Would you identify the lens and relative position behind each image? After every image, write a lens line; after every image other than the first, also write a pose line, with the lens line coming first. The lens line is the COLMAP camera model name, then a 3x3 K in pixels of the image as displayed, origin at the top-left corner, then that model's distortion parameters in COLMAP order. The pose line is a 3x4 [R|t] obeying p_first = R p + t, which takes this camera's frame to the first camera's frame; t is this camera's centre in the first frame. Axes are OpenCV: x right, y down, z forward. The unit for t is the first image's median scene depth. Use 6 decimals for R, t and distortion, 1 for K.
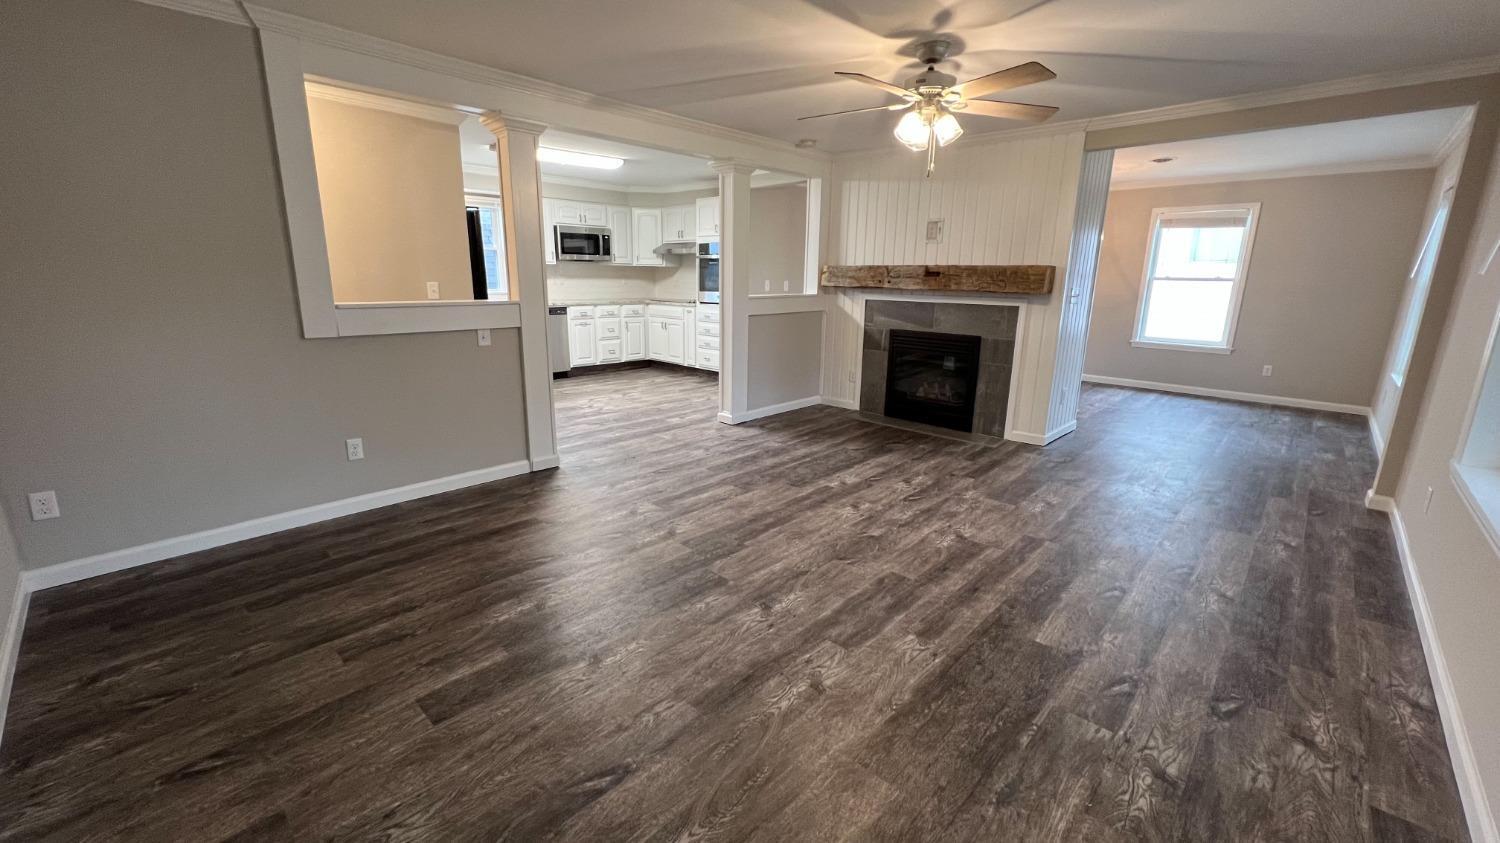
lens RADIAL K [[606.5, 0, 749.2], [0, 606.5, 419.6], [0, 0, 1]] dist [0.000672, 0.000002]
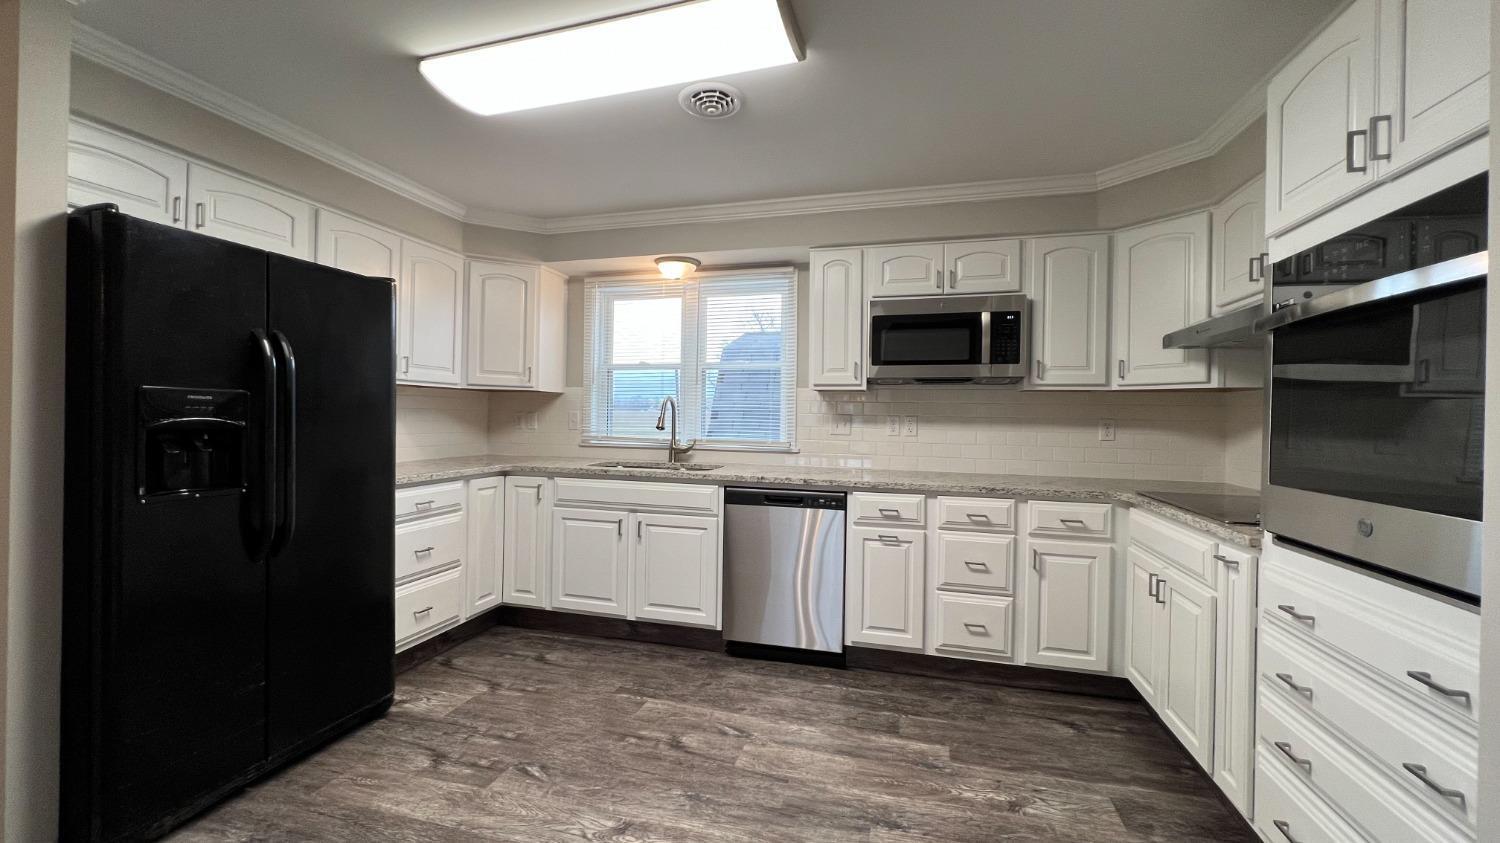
lens RADIAL K [[606.5, 0, 745.1], [0, 606.5, 421.6], [0, 0, 1]] dist [0.000672, 0.000002]
pose [[0.454449, -0.007155, -0.890744, 0.022887], [-0.216261, 0.969164, -0.118120, -0.158834], [0.864122, 0.246313, 0.438888, 0.712029]]
